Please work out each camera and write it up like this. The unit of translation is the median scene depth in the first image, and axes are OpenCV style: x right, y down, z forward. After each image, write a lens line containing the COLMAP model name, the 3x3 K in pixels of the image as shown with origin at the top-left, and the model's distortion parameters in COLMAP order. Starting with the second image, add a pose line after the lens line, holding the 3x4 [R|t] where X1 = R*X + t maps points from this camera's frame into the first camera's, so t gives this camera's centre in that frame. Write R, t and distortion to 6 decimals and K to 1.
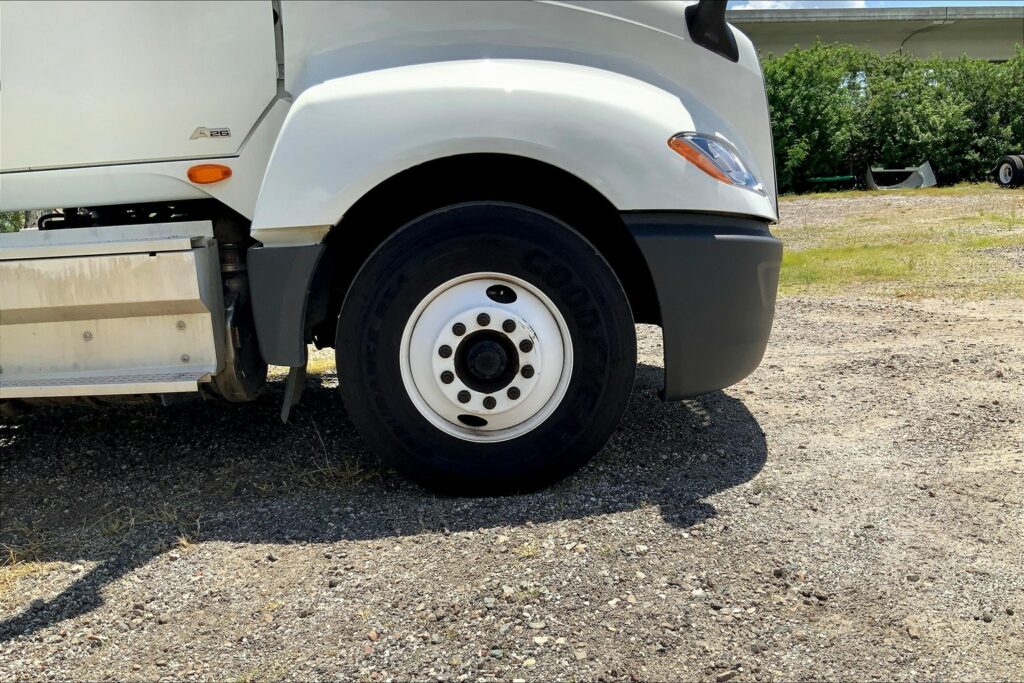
lens RADIAL K [[853.8, 0, 512.2], [0, 853.8, 343.1], [0, 0, 1]] dist [0.021030, 0.004203]
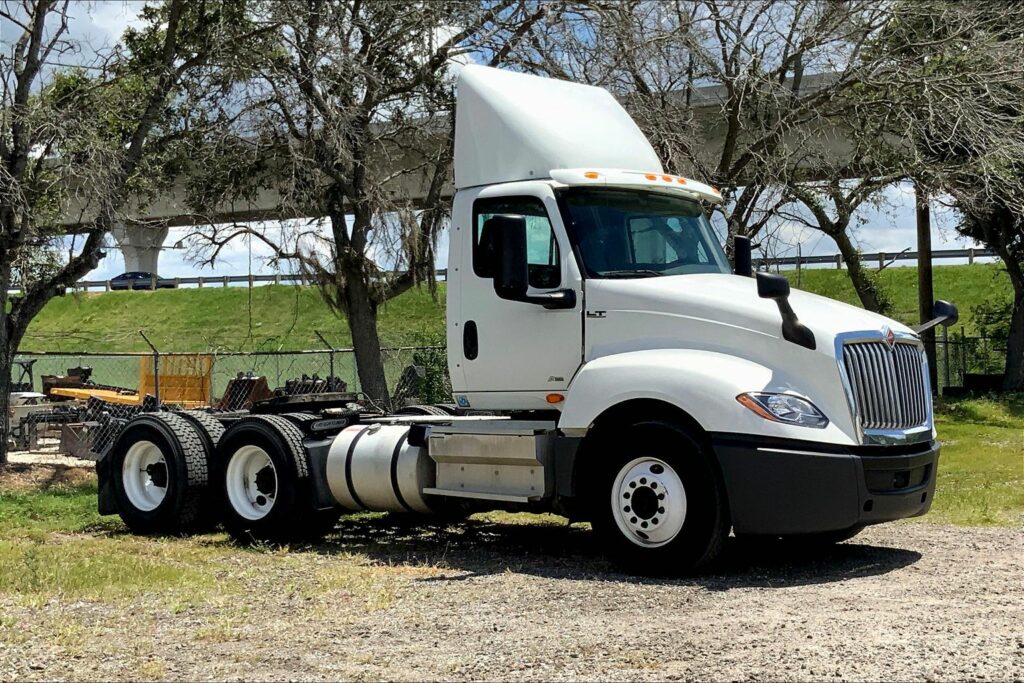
lens RADIAL K [[1470.3, 0, 512.0], [0, 1470.3, 341.4], [0, 0, 1]] dist [0.021563, 0.000000]
pose [[0.762516, 0.033429, -0.646105, 1.878446], [-0.147620, 0.981310, -0.123445, 0.117901], [0.629903, 0.189507, 0.753200, -1.768578]]
